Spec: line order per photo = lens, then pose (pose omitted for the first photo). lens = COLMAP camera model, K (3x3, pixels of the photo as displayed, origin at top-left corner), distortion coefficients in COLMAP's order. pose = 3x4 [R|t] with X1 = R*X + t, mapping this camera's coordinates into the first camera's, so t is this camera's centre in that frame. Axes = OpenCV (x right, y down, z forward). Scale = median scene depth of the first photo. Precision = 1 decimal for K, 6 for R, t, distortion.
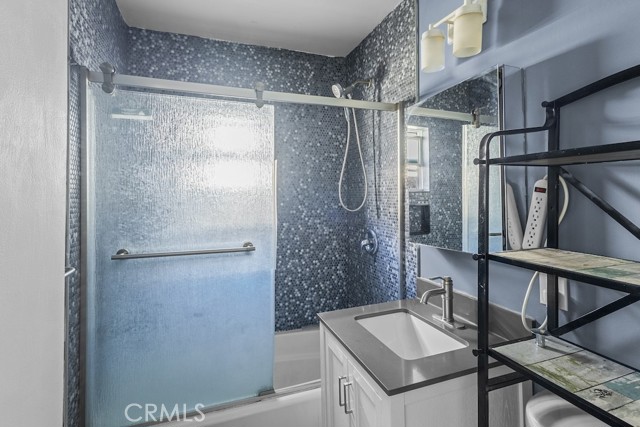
lens RADIAL K [[310.5, 0, 317.7], [0, 310.5, 191.4], [0, 0, 1]] dist [0.009951, -0.000493]
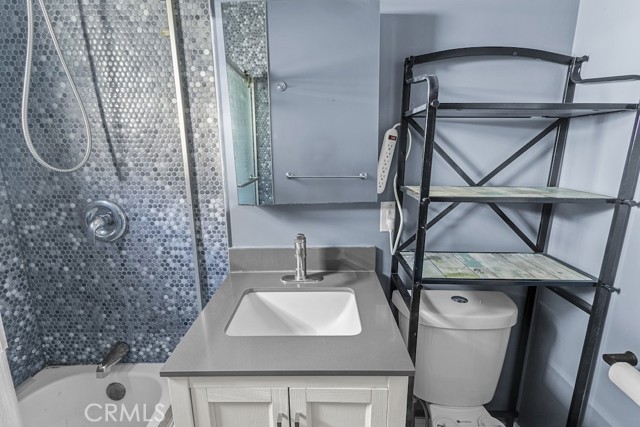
lens RADIAL K [[297.3, 0, 322.0], [0, 297.3, 207.7], [0, 0, 1]] dist [0.006003, -0.000021]
pose [[0.333282, -0.190780, 0.923324, -0.273127], [-0.013568, 0.978242, 0.207025, 0.015159], [-0.942730, -0.081525, 0.323441, 0.526207]]
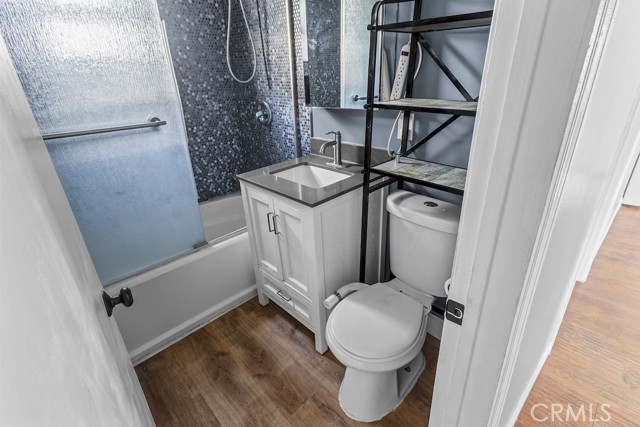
lens RADIAL K [[315.6, 0, 322.3], [0, 315.6, 211.7], [0, 0, 1]] dist [0.008982, 0.000062]
pose [[0.906792, -0.192319, 0.375156, -0.152917], [0.018192, 0.906906, 0.420940, 0.019996], [-0.421186, -0.374880, 0.825874, -0.139978]]
